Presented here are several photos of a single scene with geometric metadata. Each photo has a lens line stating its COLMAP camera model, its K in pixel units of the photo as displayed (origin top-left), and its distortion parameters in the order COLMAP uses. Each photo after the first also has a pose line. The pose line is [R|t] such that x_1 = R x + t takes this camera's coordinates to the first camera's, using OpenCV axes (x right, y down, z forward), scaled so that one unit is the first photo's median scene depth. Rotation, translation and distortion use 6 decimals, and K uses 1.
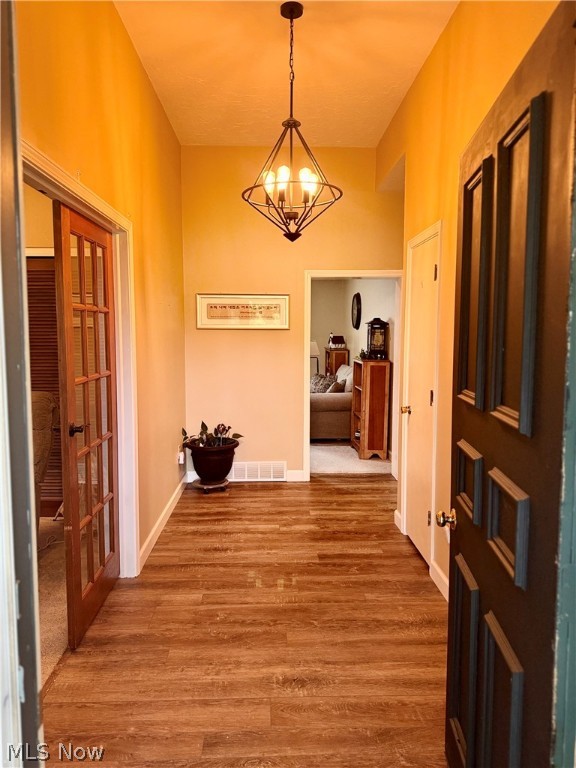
lens RADIAL K [[546.9, 0, 288.0], [0, 546.9, 384.0], [0, 0, 1]] dist [0.000987, -0.001079]
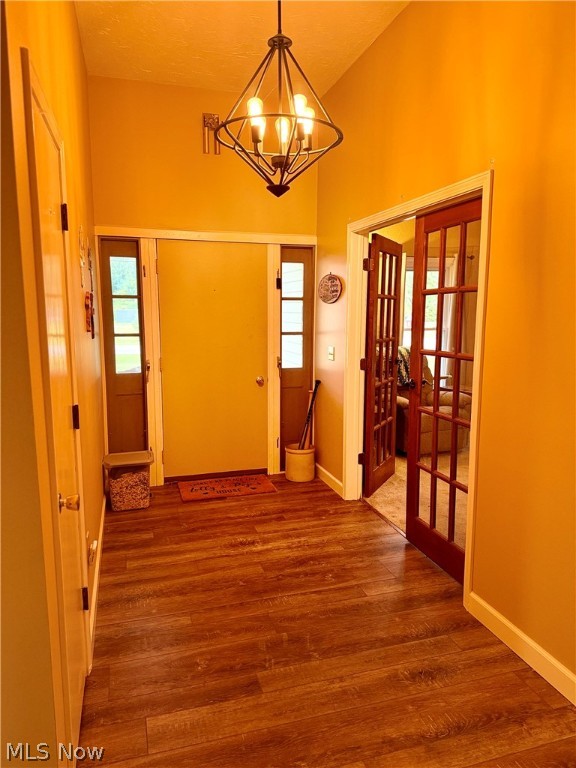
lens RADIAL K [[546.9, 0, 288.0], [0, 546.9, 384.0], [0, 0, 1]] dist [0.000987, -0.001079]
pose [[-0.970305, 0.032799, -0.239649, 0.193581], [-0.023952, 0.972866, 0.230126, -0.183764], [0.240695, 0.229033, -0.943191, 1.825406]]
